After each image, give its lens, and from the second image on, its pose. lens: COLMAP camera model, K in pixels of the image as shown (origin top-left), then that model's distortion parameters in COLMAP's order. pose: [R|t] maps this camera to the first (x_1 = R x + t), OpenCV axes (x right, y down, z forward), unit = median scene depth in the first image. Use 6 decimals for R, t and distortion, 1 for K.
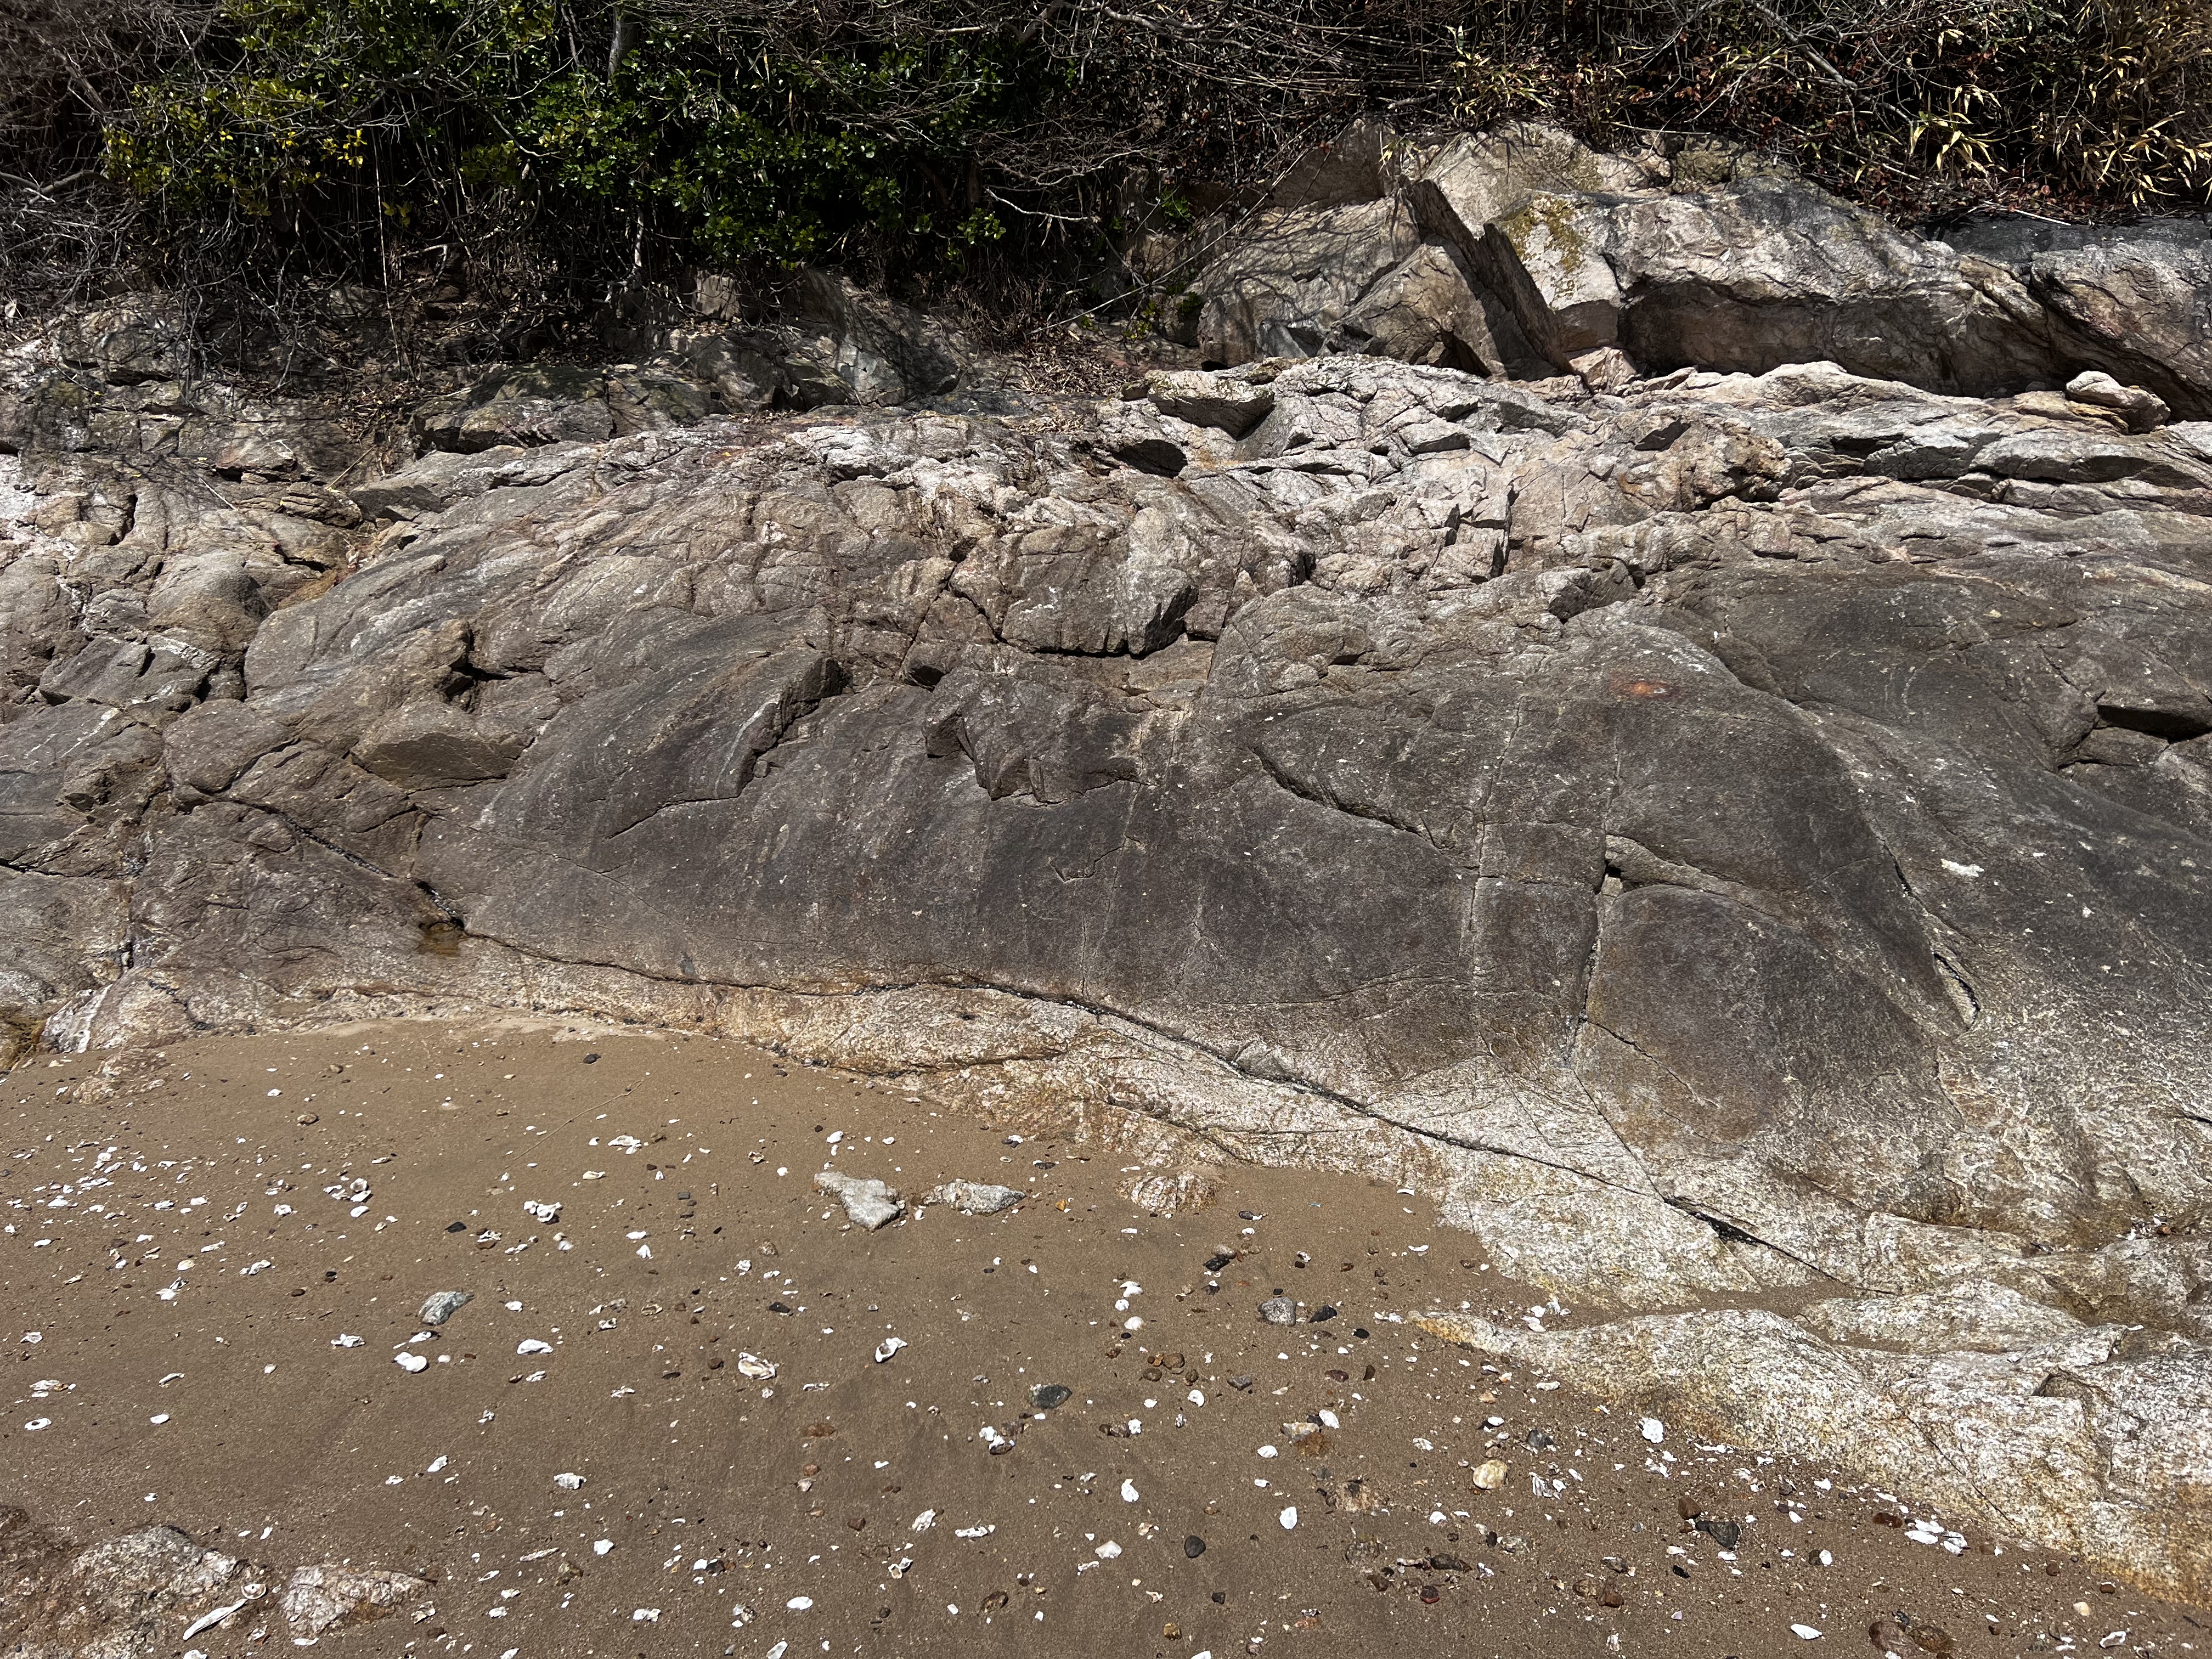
lens RADIAL K [[1712.6, 0, 1099.6], [0, 1712.6, 829.9], [0, 0, 1]] dist [0.050343, -0.016961]
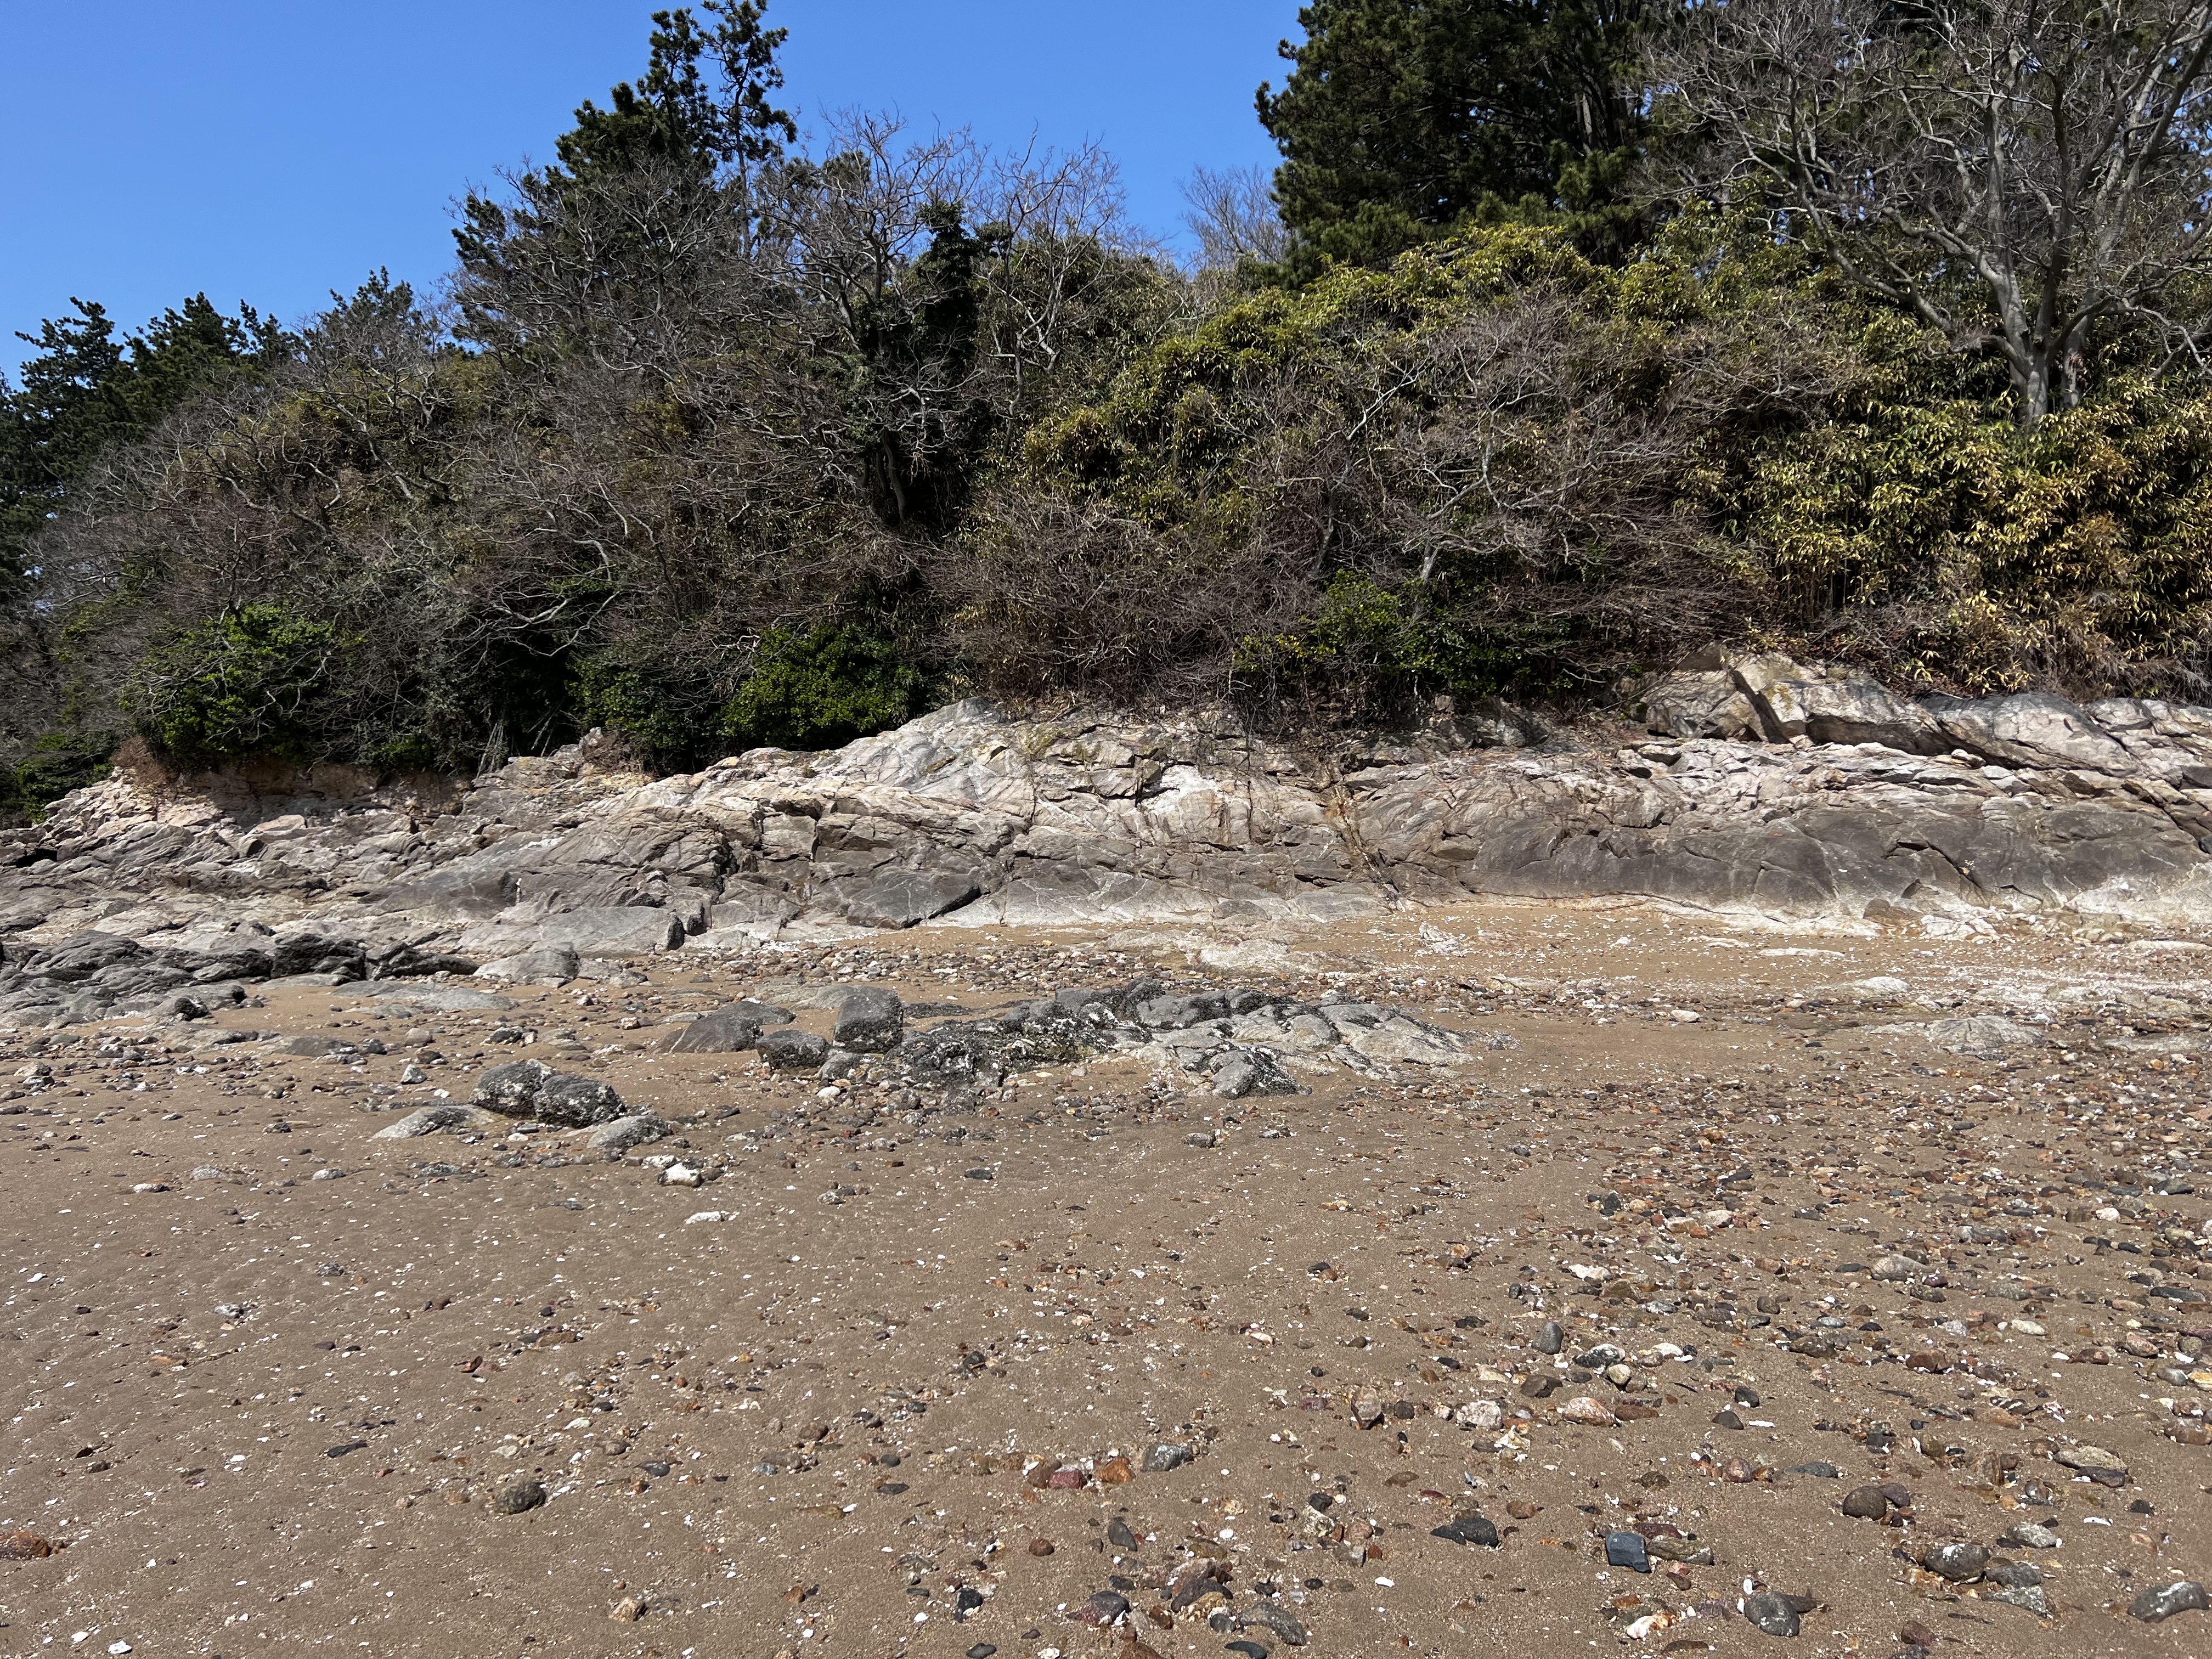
lens RADIAL K [[1712.6, 0, 1111.8], [0, 1712.6, 830.8], [0, 0, 1]] dist [0.050343, -0.016961]
pose [[0.980084, 0.011787, -0.198233, -0.281864], [-0.040665, 0.988995, -0.142247, 0.359888], [0.194375, 0.147476, 0.969778, -2.138965]]
